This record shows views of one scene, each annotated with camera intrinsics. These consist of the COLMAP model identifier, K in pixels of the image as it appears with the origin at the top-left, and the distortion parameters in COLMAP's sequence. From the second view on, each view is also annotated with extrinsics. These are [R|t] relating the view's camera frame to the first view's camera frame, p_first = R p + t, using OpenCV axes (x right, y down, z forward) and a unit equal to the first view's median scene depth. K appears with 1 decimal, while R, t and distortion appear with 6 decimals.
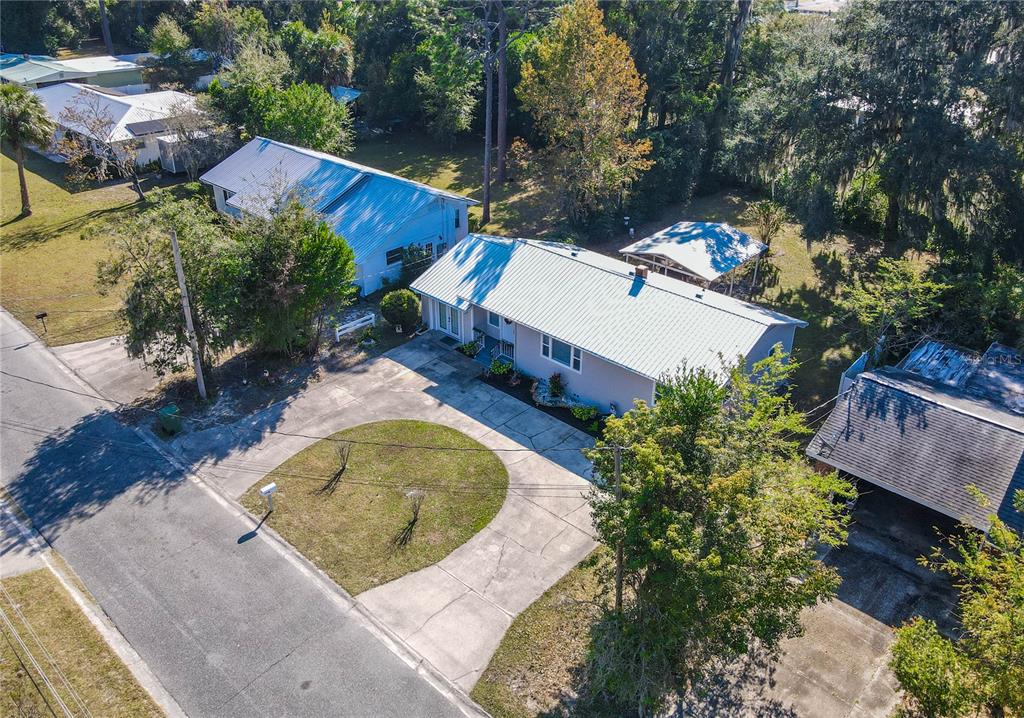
lens RADIAL K [[754.7, 0, 516.6], [0, 754.7, 362.3], [0, 0, 1]] dist [0.005723, 0.006514]
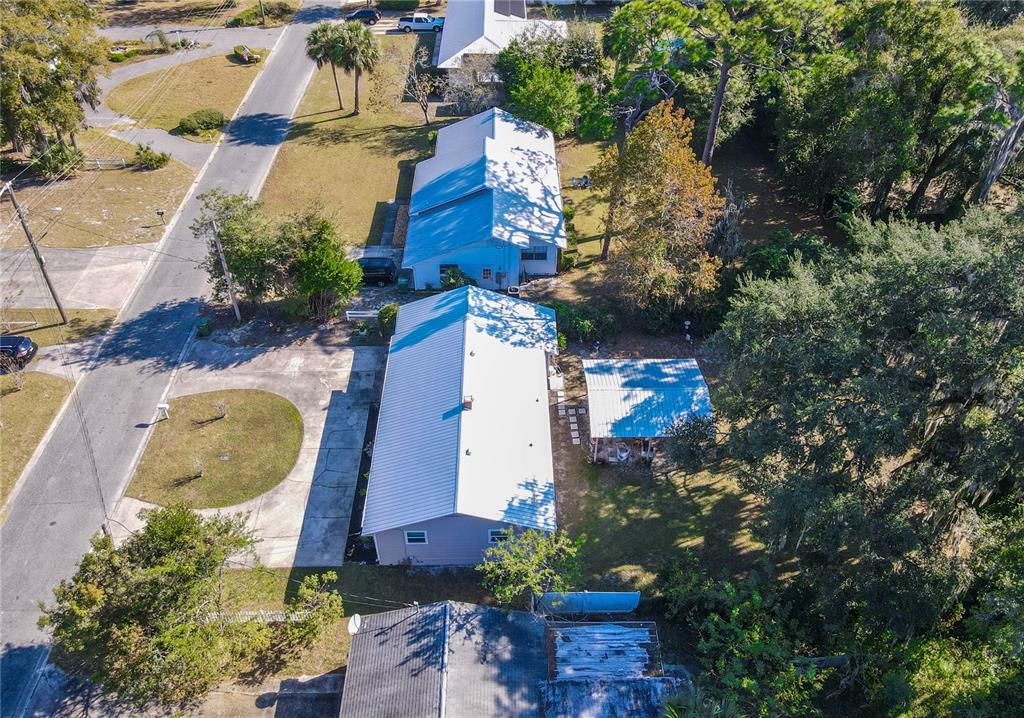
lens RADIAL K [[734.0, 0, 512.0], [0, 734.0, 359.0], [0, 0, 1]] dist [0.012486, 0.007042]
pose [[0.688068, 0.493201, -0.532274, 0.773999], [-0.368350, 0.869378, 0.329394, -0.569288], [0.625204, -0.030582, 0.779862, 0.208767]]
